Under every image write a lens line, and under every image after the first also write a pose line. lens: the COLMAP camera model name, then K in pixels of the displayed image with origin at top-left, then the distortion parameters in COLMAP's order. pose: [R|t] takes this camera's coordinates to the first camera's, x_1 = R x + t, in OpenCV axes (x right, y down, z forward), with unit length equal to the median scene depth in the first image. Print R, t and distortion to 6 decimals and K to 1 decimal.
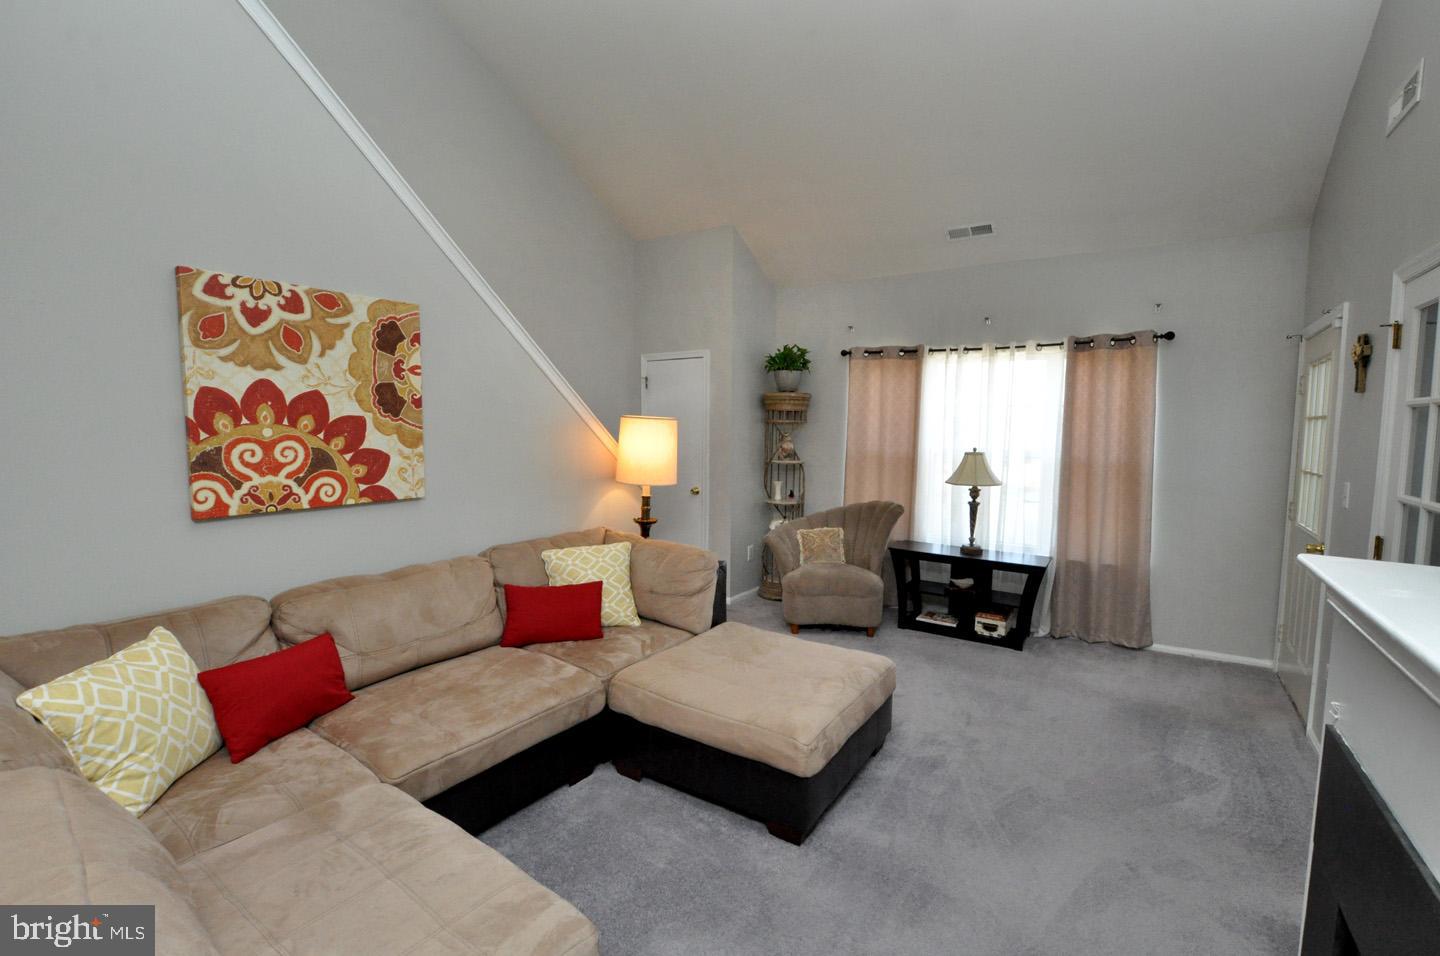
lens RADIAL K [[635.5, 0, 724.9], [0, 635.5, 478.9], [0, 0, 1]] dist [-0.038326, 0.008295]
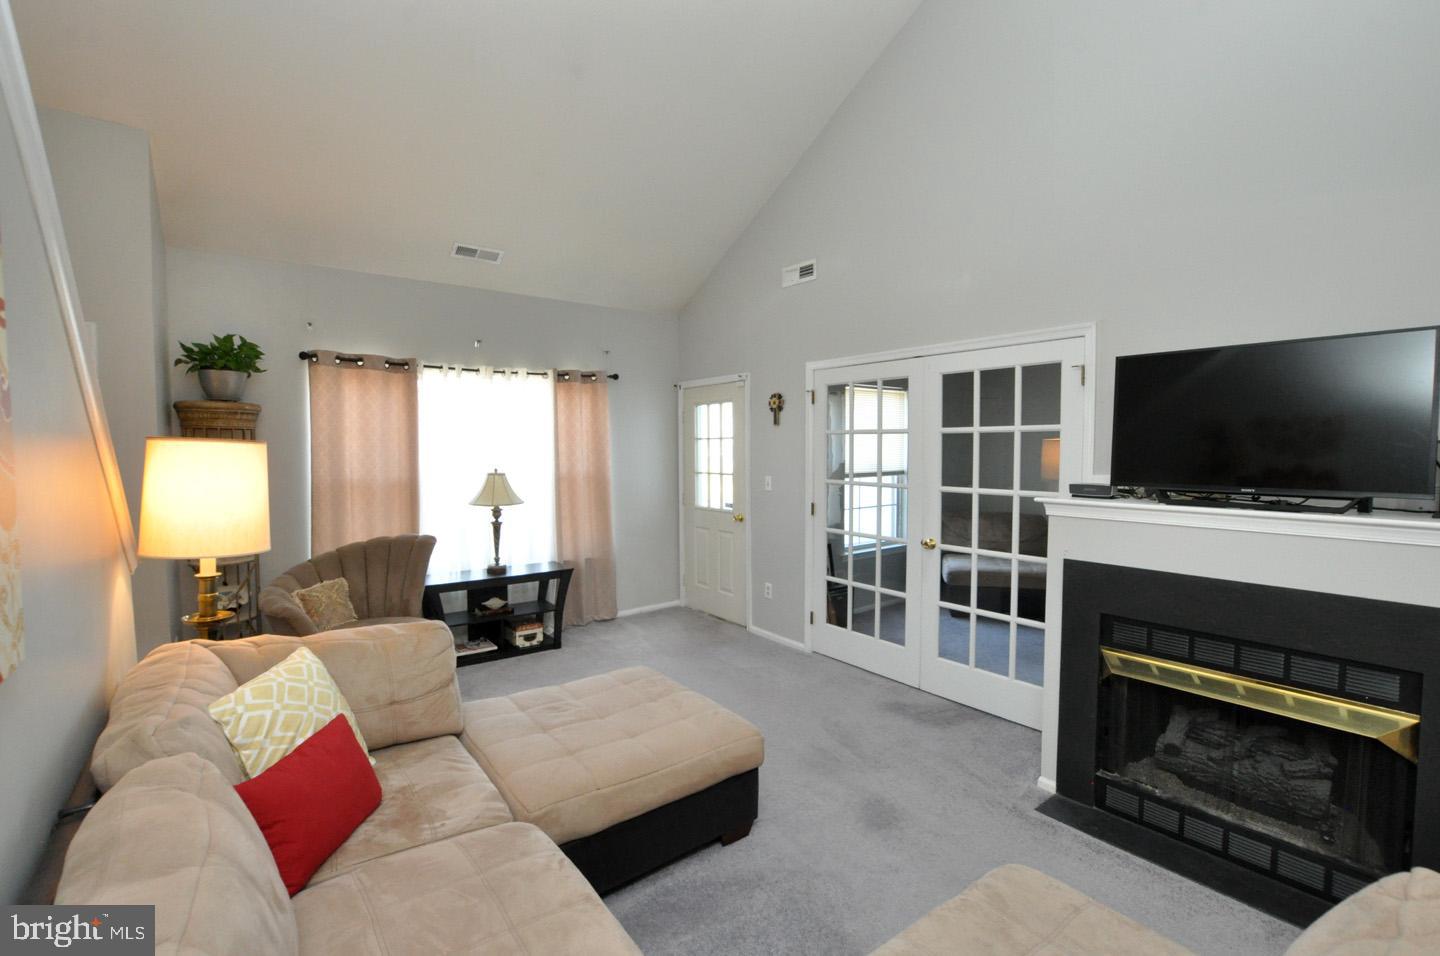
lens RADIAL K [[635.5, 0, 724.9], [0, 635.5, 478.9], [0, 0, 1]] dist [-0.038326, 0.008295]
pose [[0.316709, -0.058605, 0.946711, -0.474328], [0.084220, 0.995885, 0.033474, -0.037239], [-0.944776, 0.069130, 0.320341, 0.344383]]
